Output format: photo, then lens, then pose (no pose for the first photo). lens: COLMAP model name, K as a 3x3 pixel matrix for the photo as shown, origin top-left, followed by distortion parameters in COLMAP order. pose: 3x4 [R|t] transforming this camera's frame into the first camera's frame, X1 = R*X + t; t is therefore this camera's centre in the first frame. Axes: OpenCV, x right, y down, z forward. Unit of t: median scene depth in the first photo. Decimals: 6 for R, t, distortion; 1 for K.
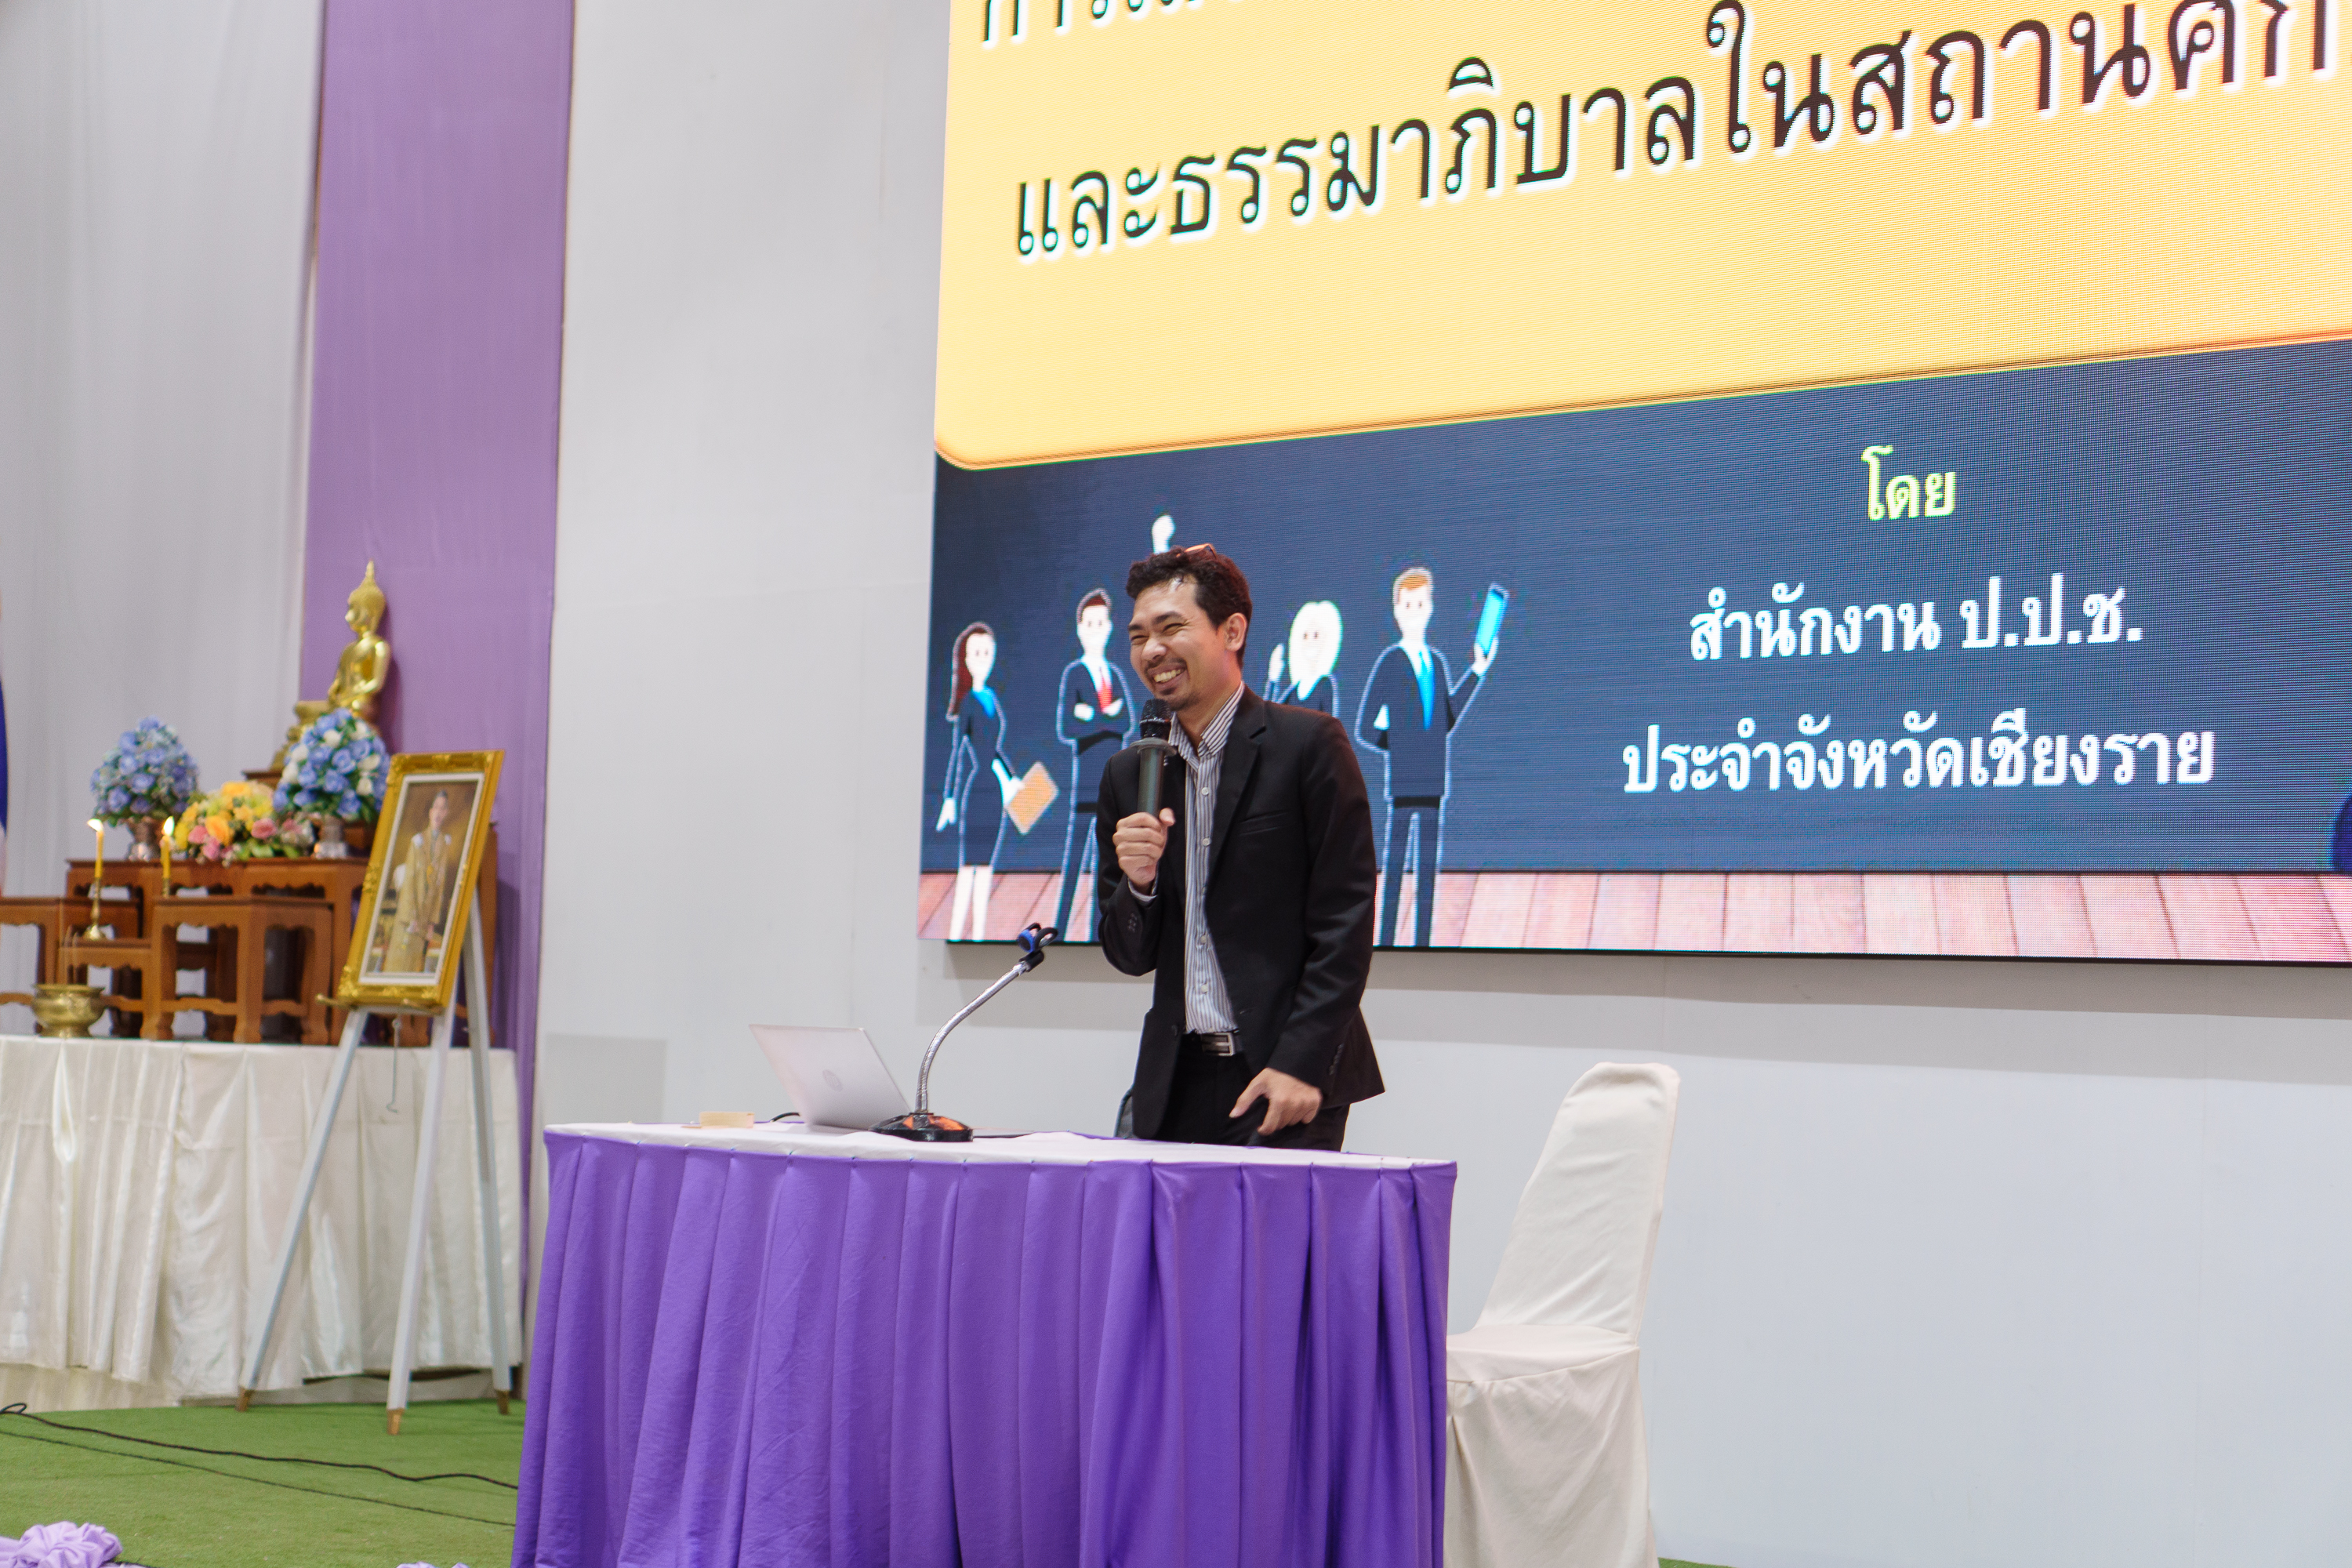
lens RADIAL K [[4976.6, 0, 1176.0], [0, 4976.6, 784.0], [0, 0, 1]] dist [0.017658, -0.184482]
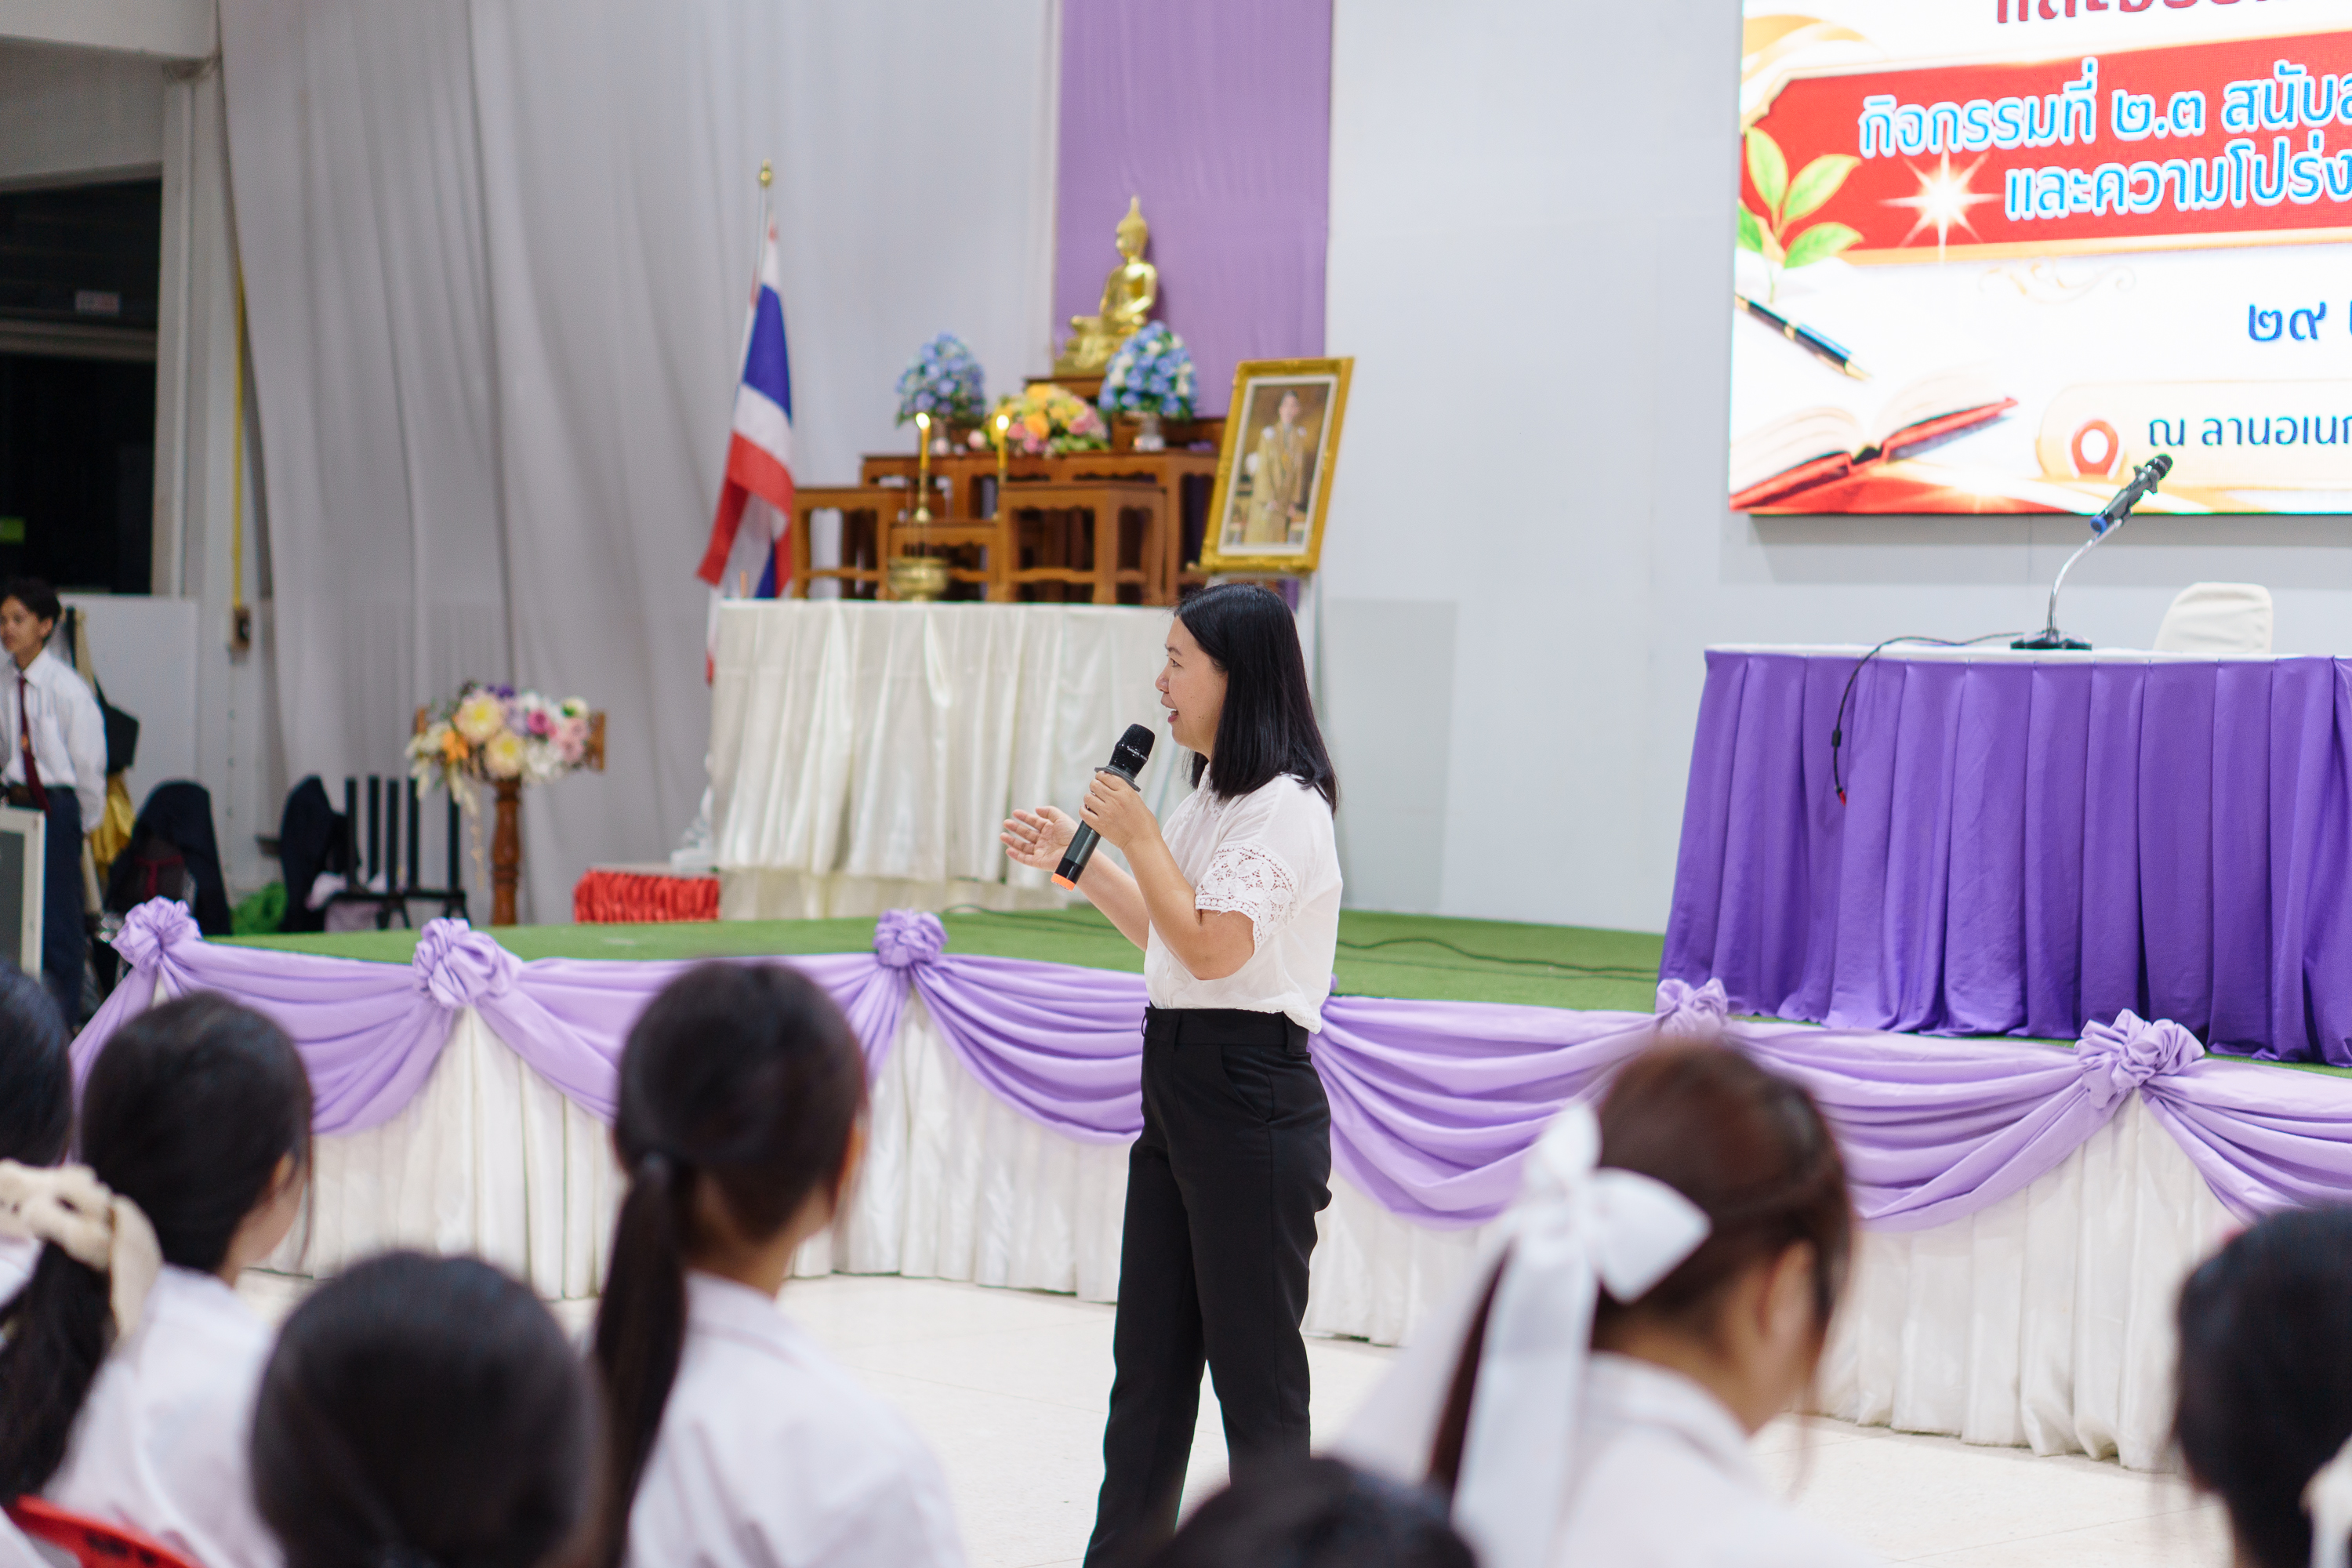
lens RADIAL K [[4976.6, 0, 1176.0], [0, 4976.6, 784.0], [0, 0, 1]] dist [0.017658, -0.184482]
pose [[0.998501, -0.005338, 0.054468, -0.232952], [0.001310, 0.997277, 0.073733, 0.006987], [-0.054713, -0.073551, 0.995790, -0.183092]]
